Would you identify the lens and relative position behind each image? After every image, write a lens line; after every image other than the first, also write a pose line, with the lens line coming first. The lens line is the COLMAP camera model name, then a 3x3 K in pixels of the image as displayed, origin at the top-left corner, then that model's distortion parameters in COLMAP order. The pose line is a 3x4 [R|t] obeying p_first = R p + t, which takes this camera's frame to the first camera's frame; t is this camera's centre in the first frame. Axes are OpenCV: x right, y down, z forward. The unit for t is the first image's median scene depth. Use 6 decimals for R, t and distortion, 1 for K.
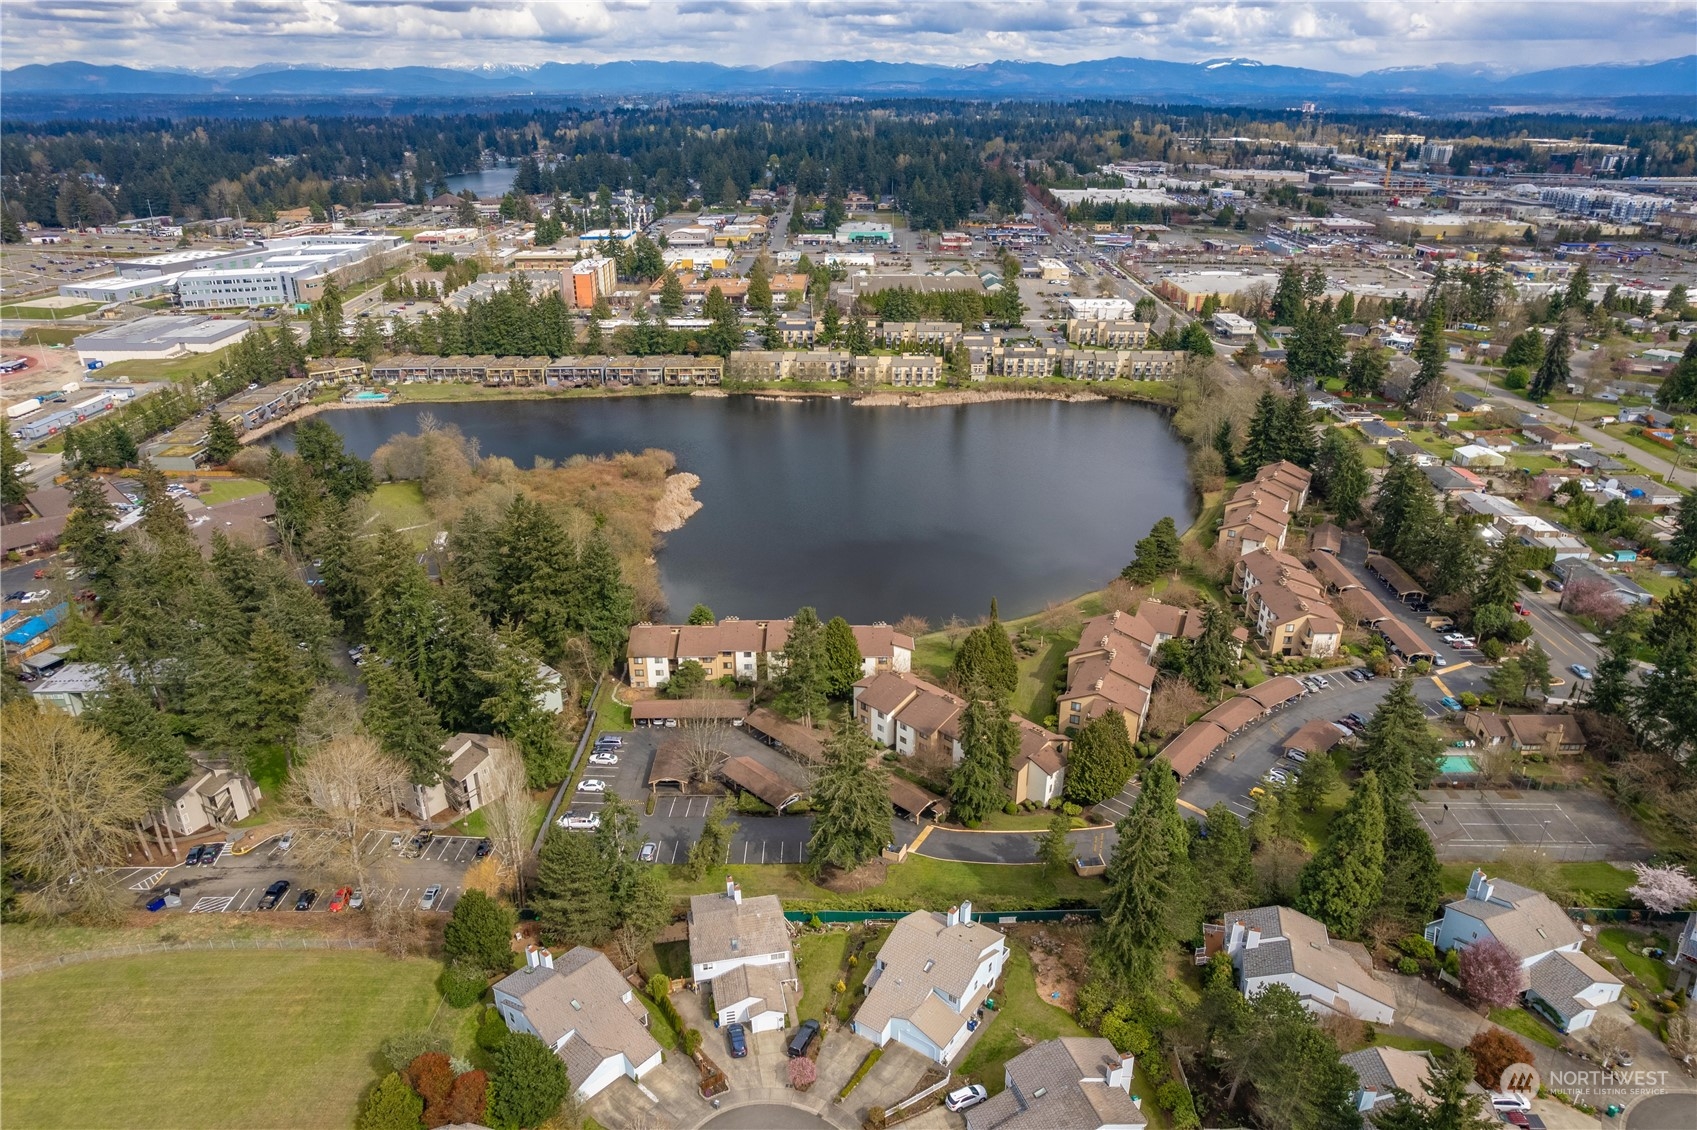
lens RADIAL K [[1131.7, 0, 851.5], [0, 1131.7, 515.5], [0, 0, 1]] dist [-0.101579, 0.099776]
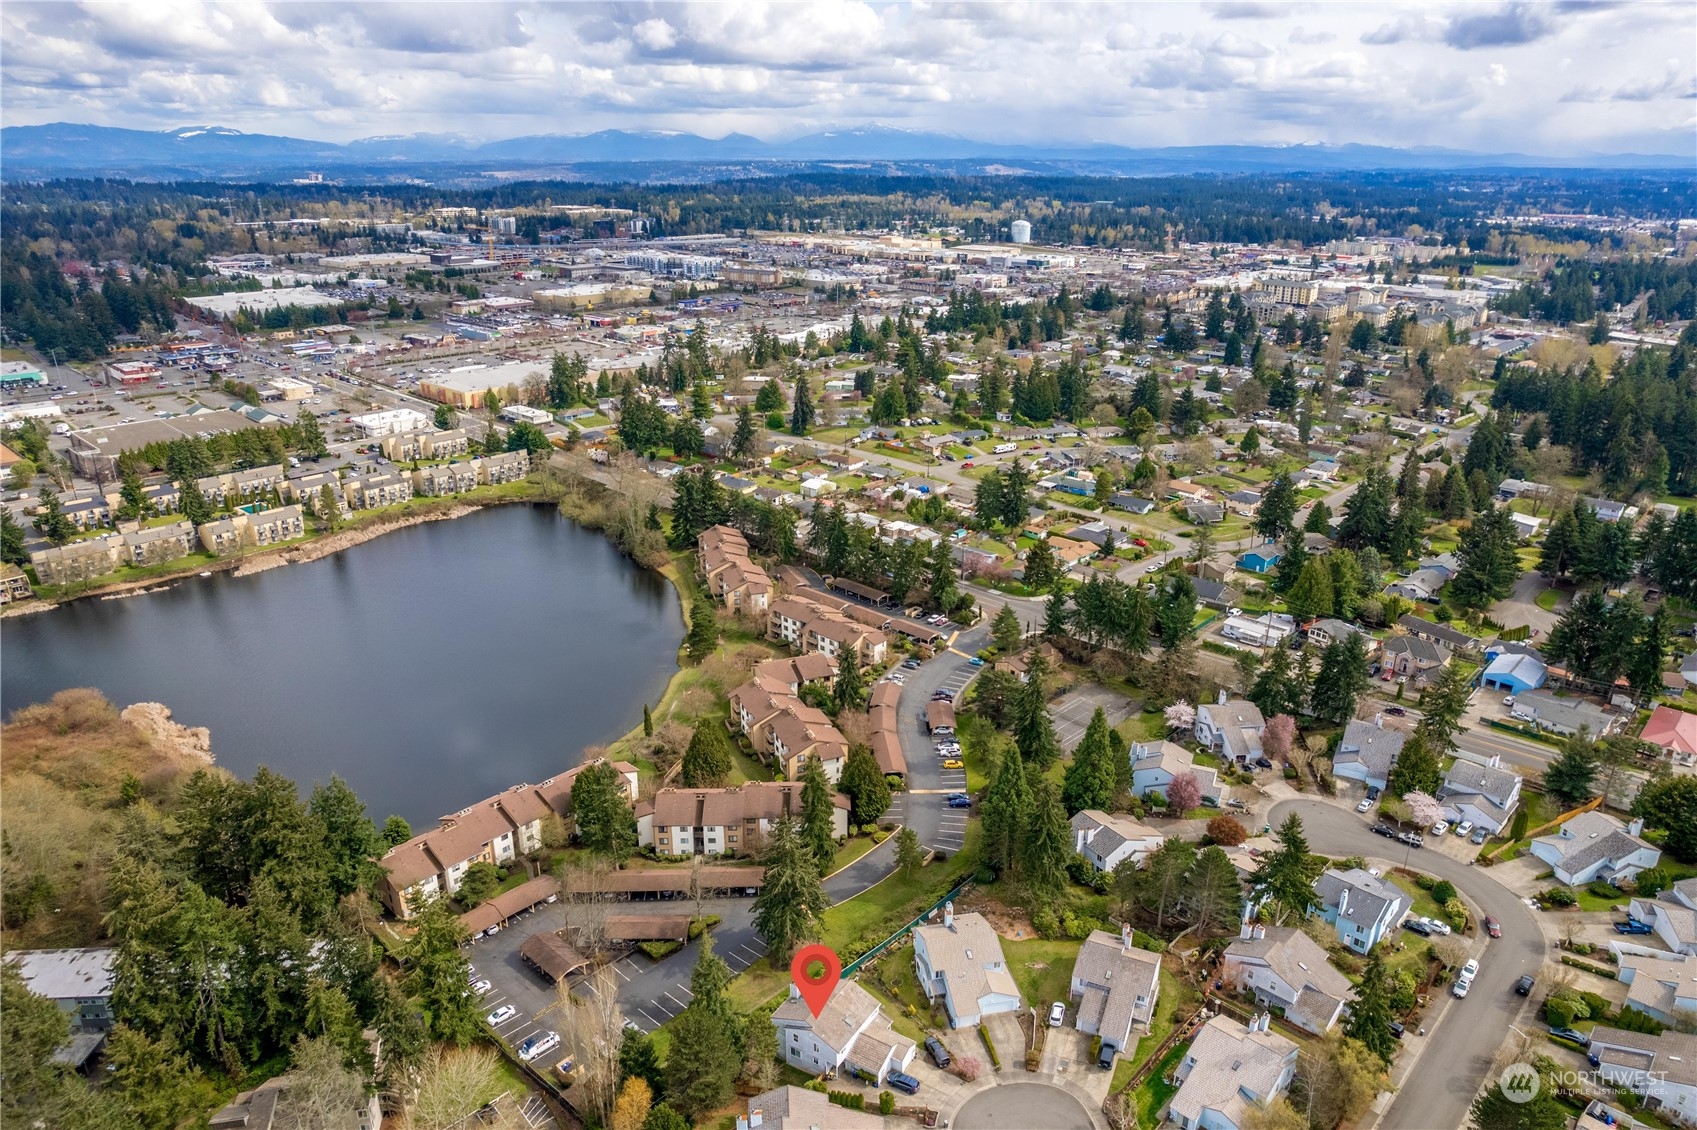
lens RADIAL K [[1131.7, 0, 851.5], [0, 1131.7, 515.5], [0, 0, 1]] dist [-0.101579, 0.099776]
pose [[0.677777, -0.222122, 0.700914, -0.197252], [0.258431, 0.964421, 0.055729, -0.048337], [-0.688355, 0.143366, 0.711065, 0.019199]]
